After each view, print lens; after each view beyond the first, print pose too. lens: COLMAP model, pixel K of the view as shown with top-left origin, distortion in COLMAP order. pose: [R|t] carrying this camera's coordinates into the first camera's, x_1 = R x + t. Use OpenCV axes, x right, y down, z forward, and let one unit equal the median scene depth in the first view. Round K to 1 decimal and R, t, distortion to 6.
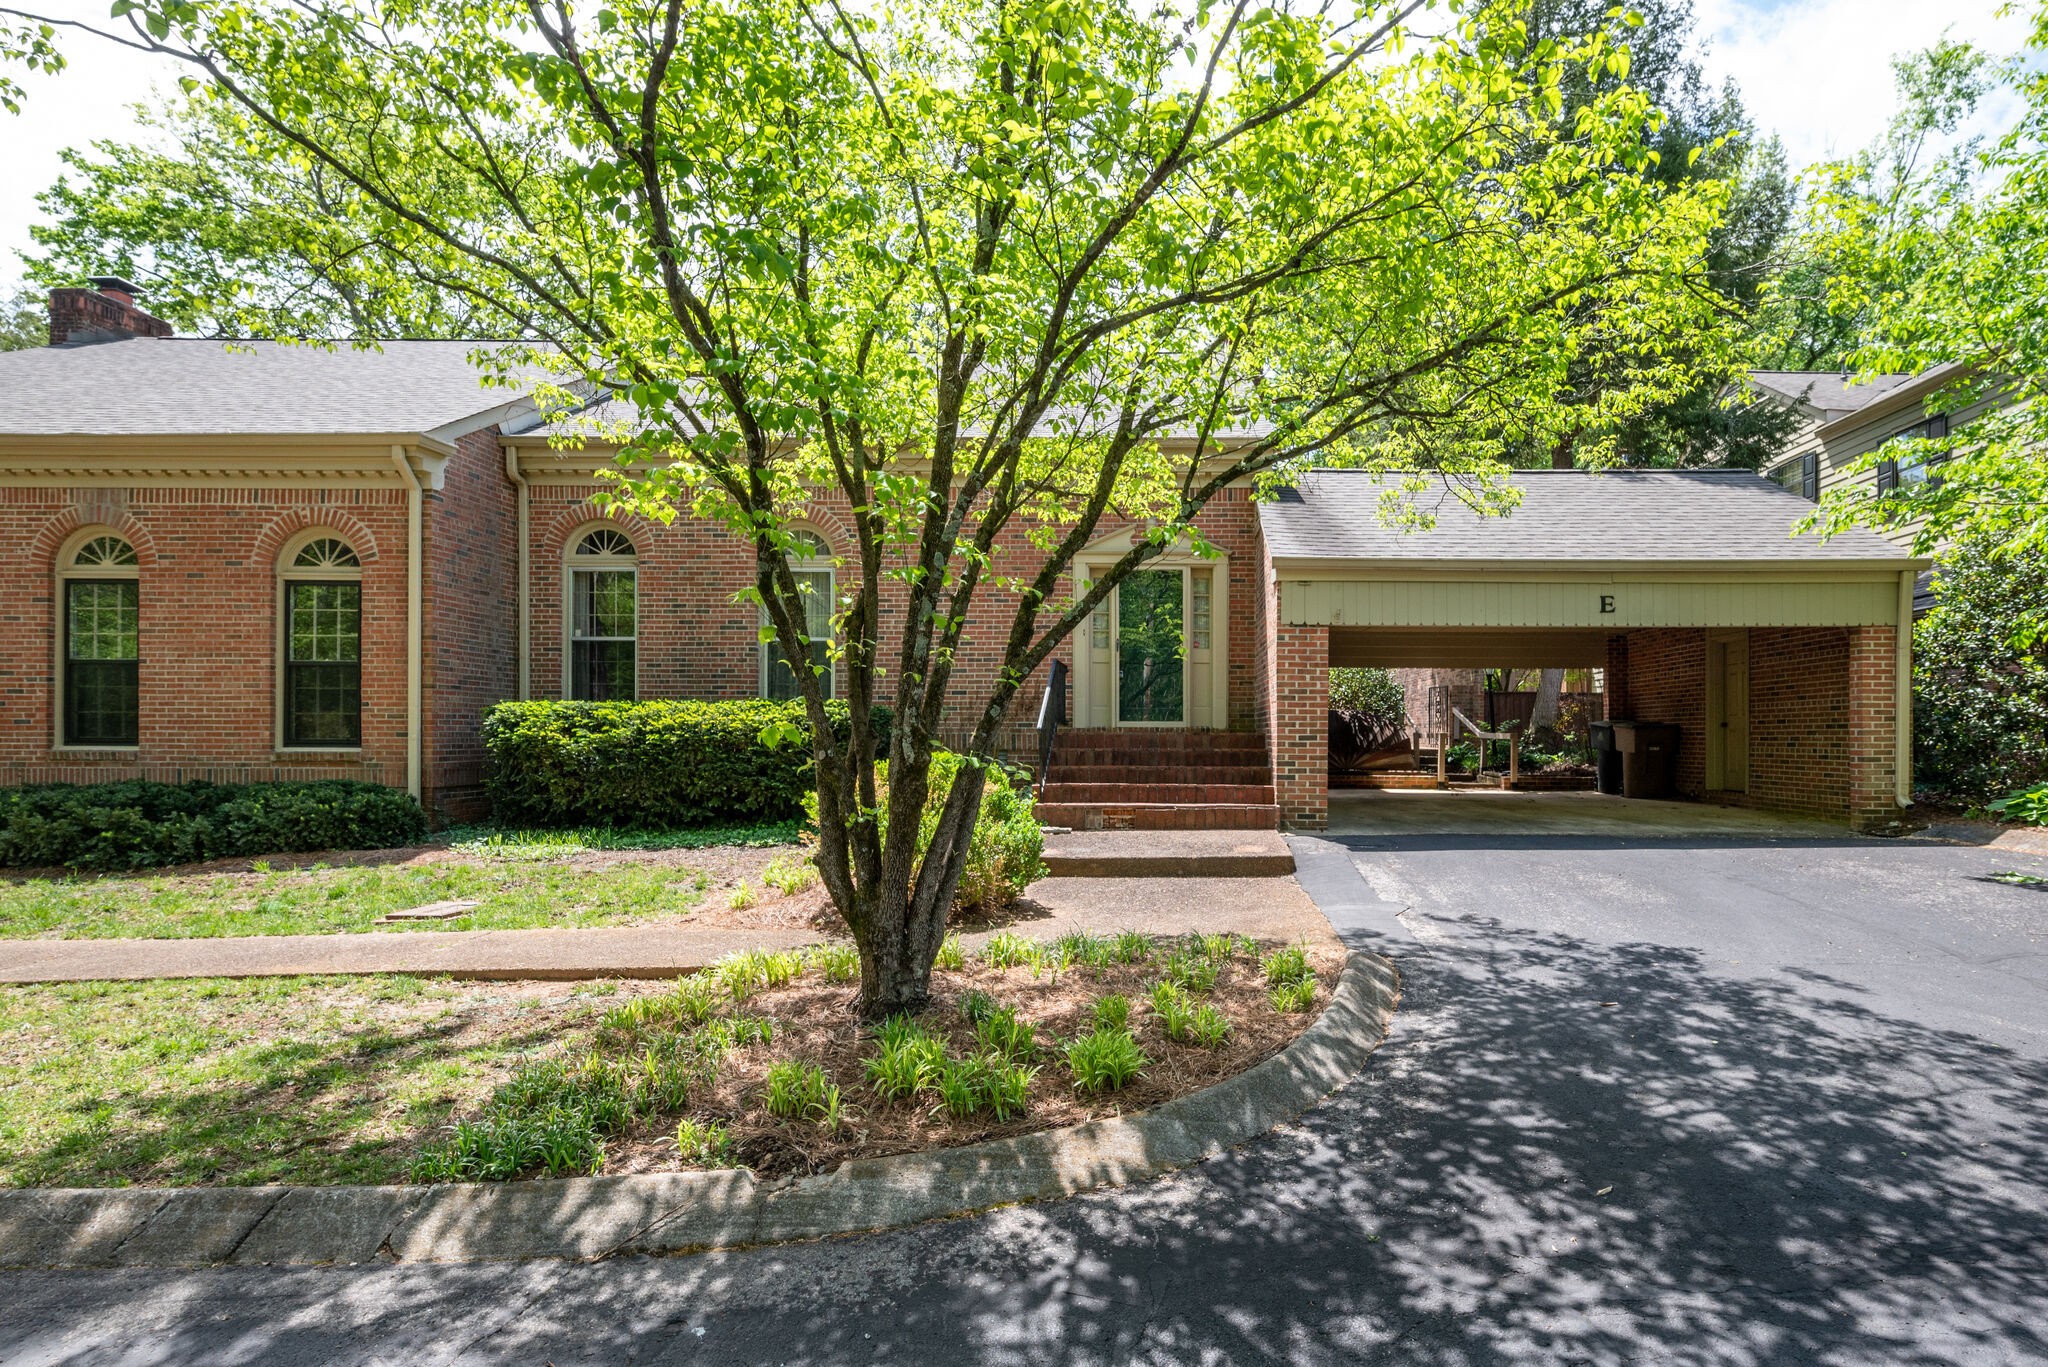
lens RADIAL K [[818.4, 0, 1026.8], [0, 818.4, 674.3], [0, 0, 1]] dist [-0.000599, -0.000077]
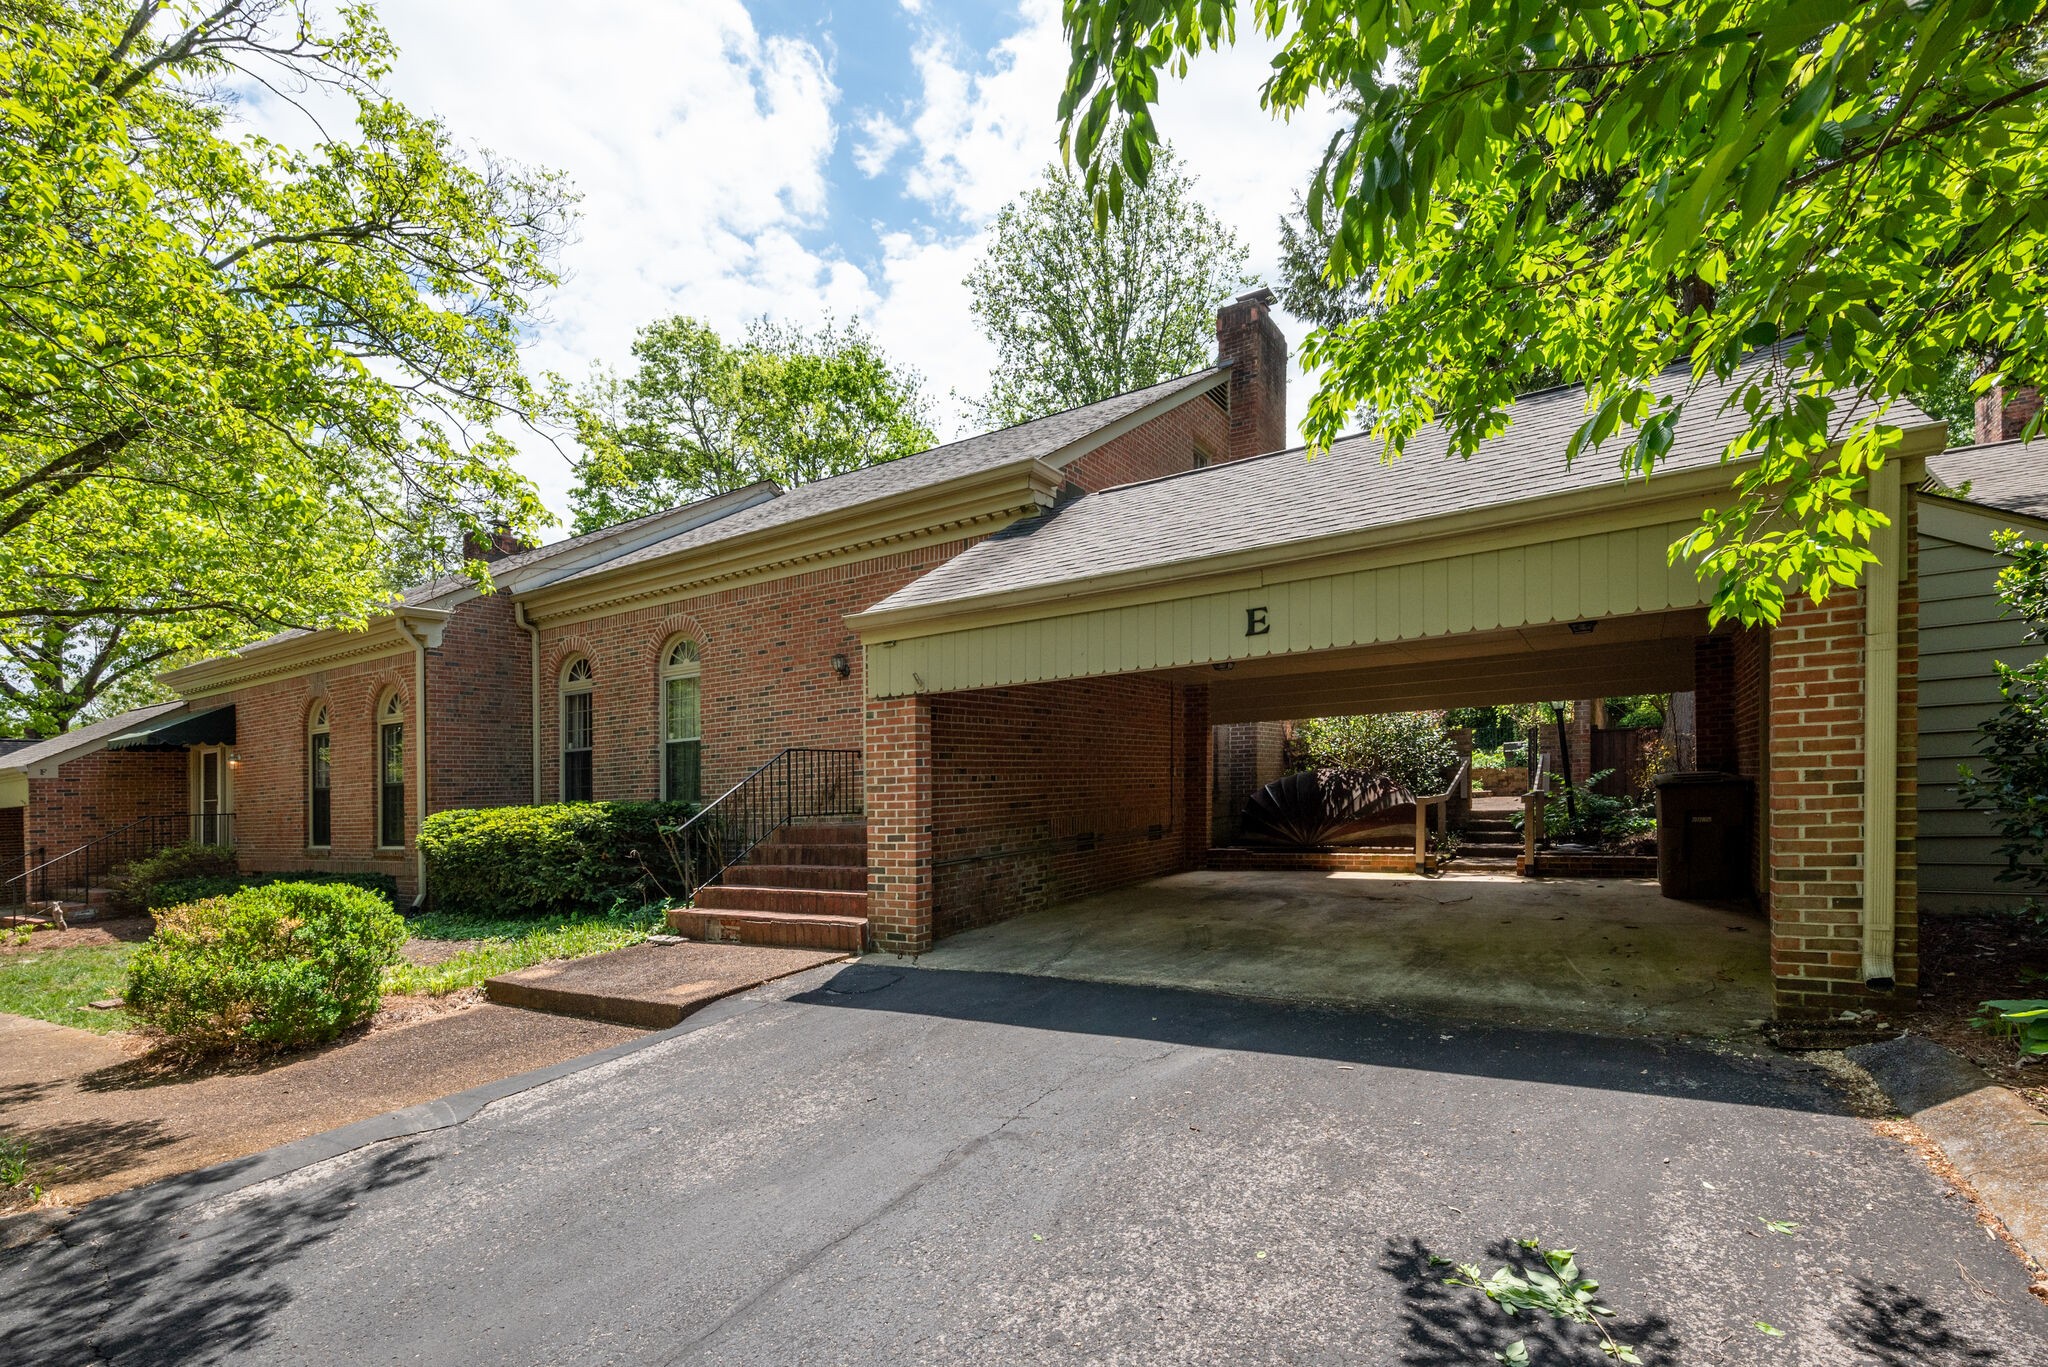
lens RADIAL K [[731.3, 0, 1067.8], [0, 731.3, 759.8], [0, 0, 1]] dist [-0.001020, -0.000130]
pose [[0.906676, -0.055332, -0.418182, 0.665485], [0.072606, 0.997035, 0.025497, -0.003924], [0.415531, -0.053480, 0.908005, 0.352295]]
